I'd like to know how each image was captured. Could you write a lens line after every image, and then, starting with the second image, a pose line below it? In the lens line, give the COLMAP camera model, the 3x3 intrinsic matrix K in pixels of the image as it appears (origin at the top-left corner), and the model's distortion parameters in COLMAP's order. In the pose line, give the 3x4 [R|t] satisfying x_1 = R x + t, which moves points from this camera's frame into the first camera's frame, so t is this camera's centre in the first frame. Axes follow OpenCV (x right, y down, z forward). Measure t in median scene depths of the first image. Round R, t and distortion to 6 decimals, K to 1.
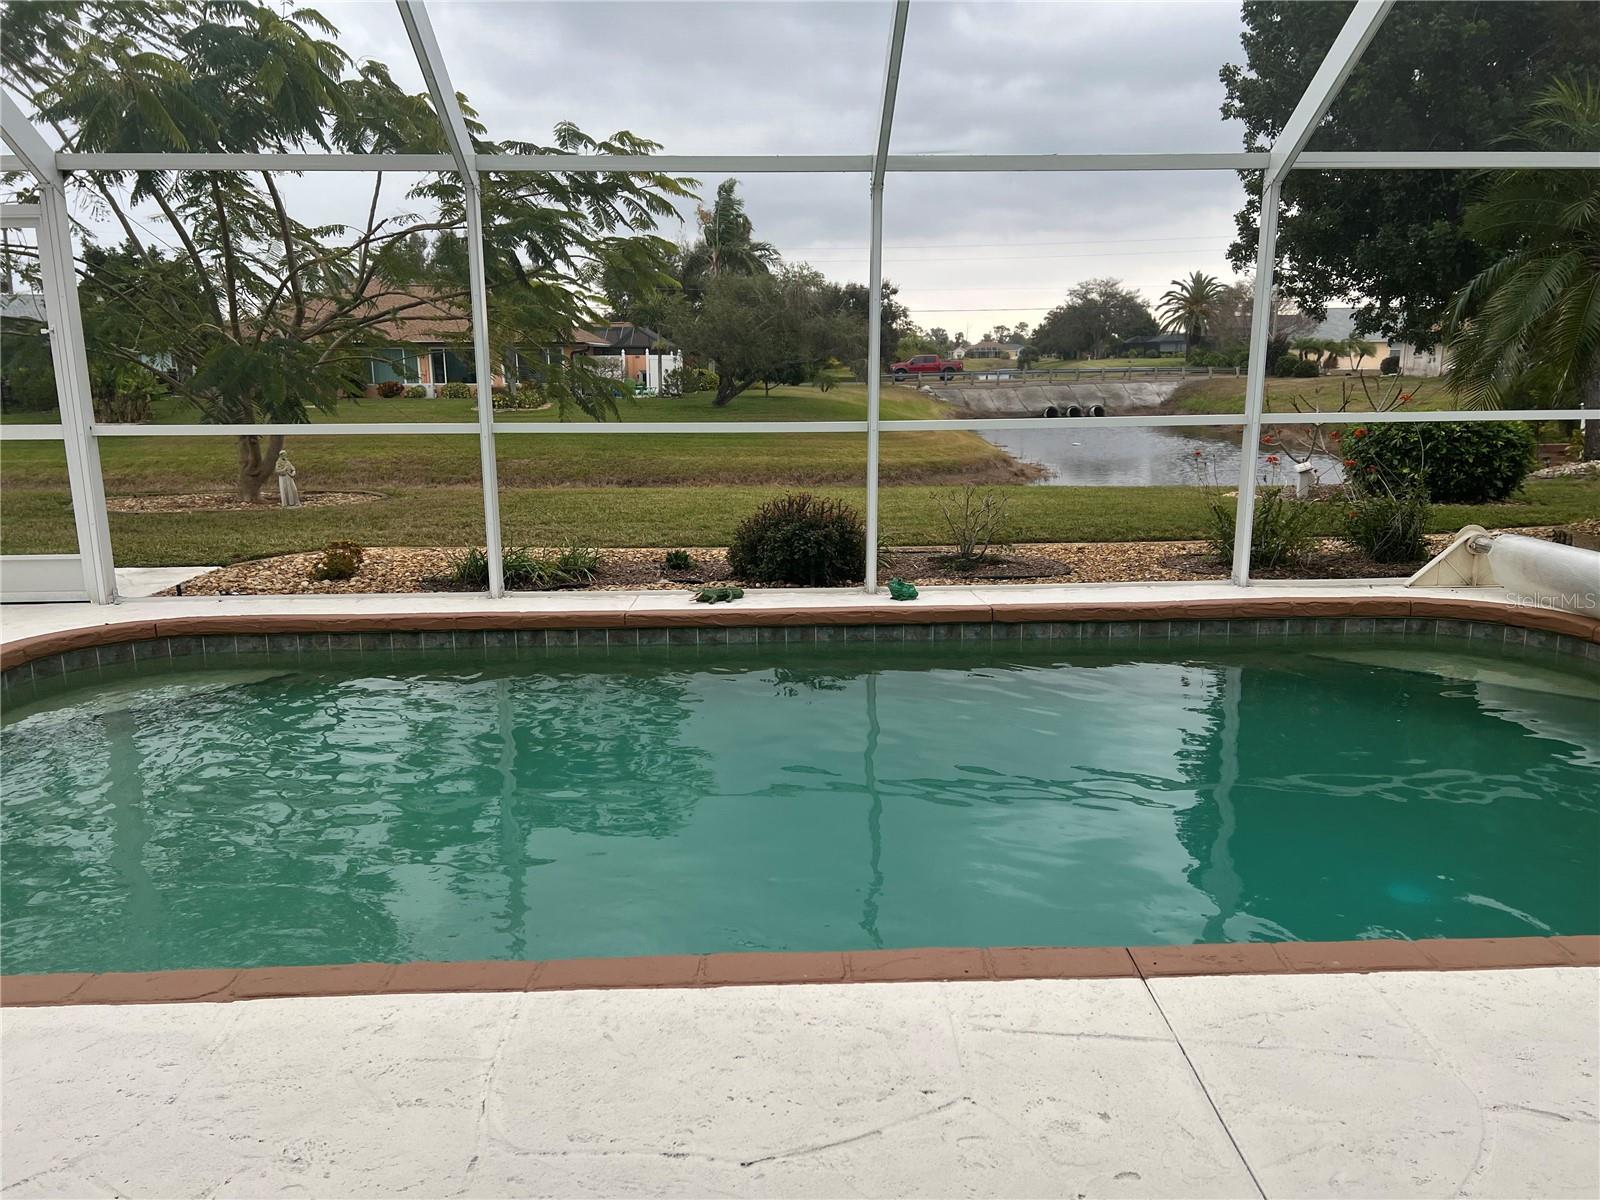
lens RADIAL K [[1196.3, 0, 800.0], [0, 1196.3, 600.0], [0, 0, 1]] dist [0.018580, 0.001989]
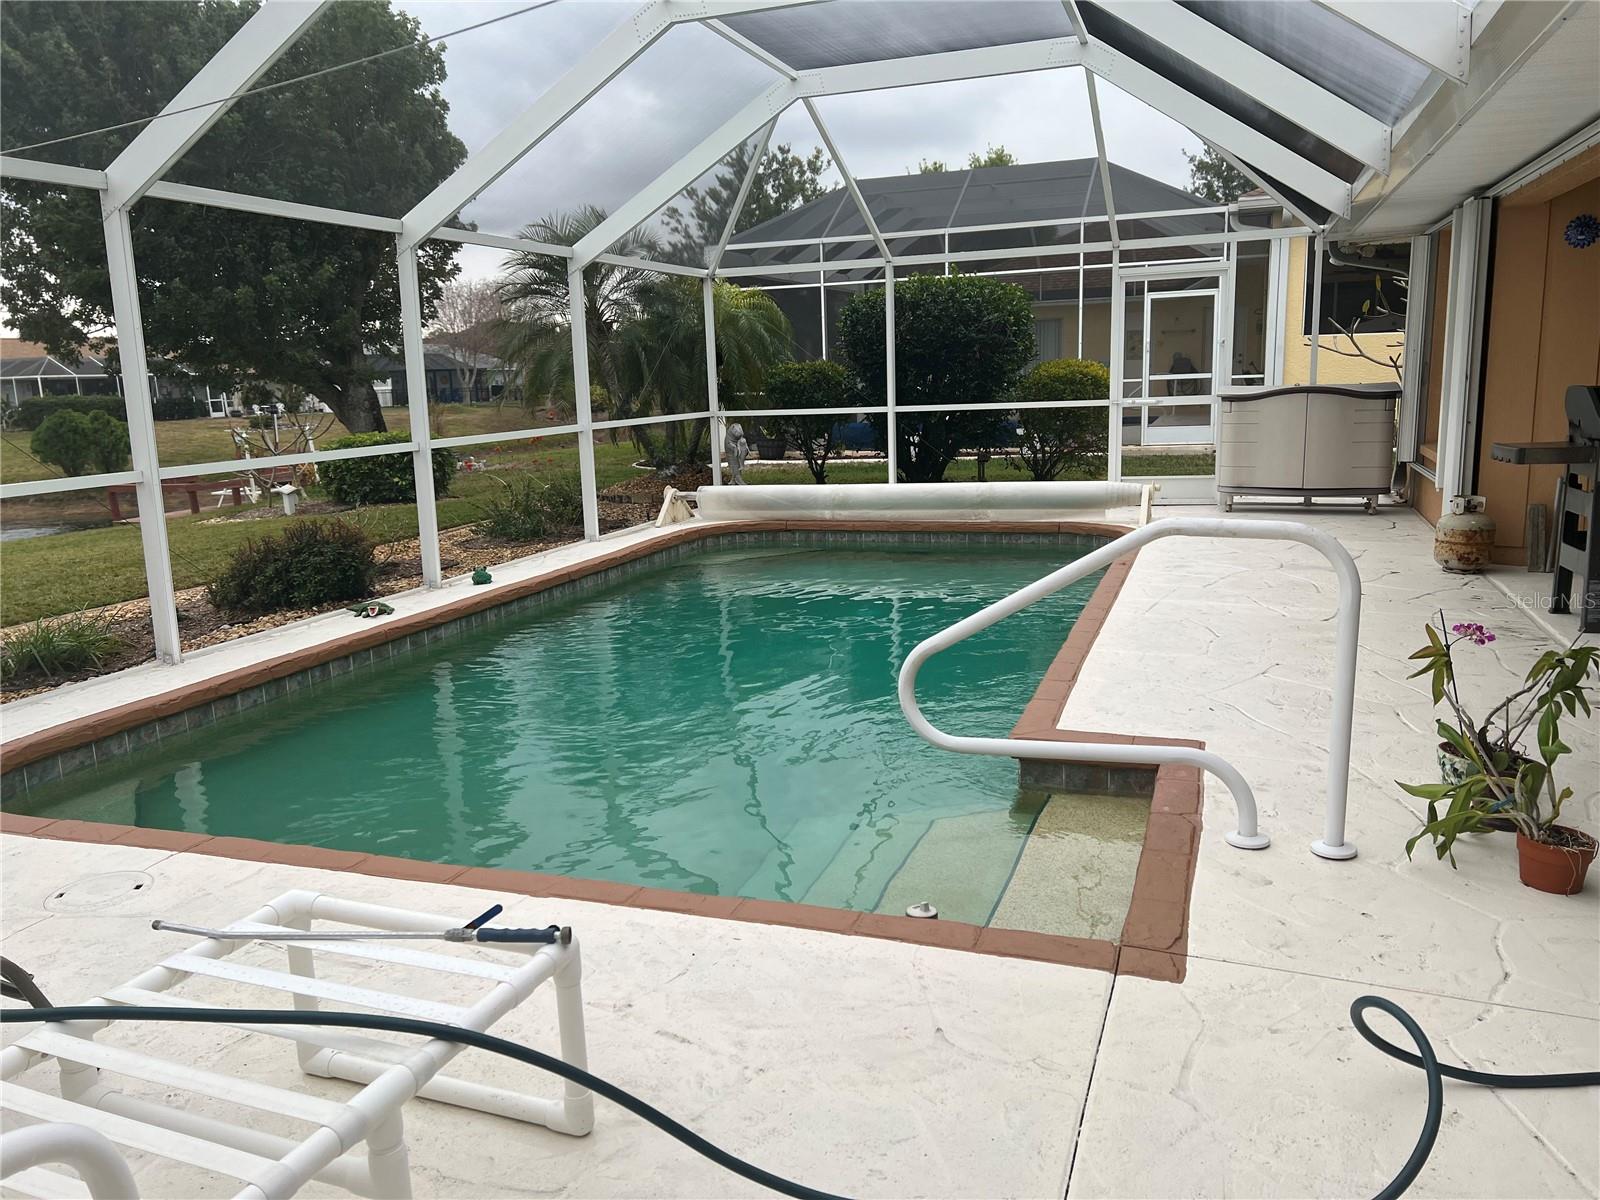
lens RADIAL K [[1175.0, 0, 800.0], [0, 1175.0, 600.0], [0, 0, 1]] dist [-0.013528, -0.002736]
pose [[0.367080, -0.177415, 0.913114, -0.902815], [0.216611, 0.970959, 0.101574, -0.036660], [-0.904617, 0.160505, 0.394849, 0.246973]]
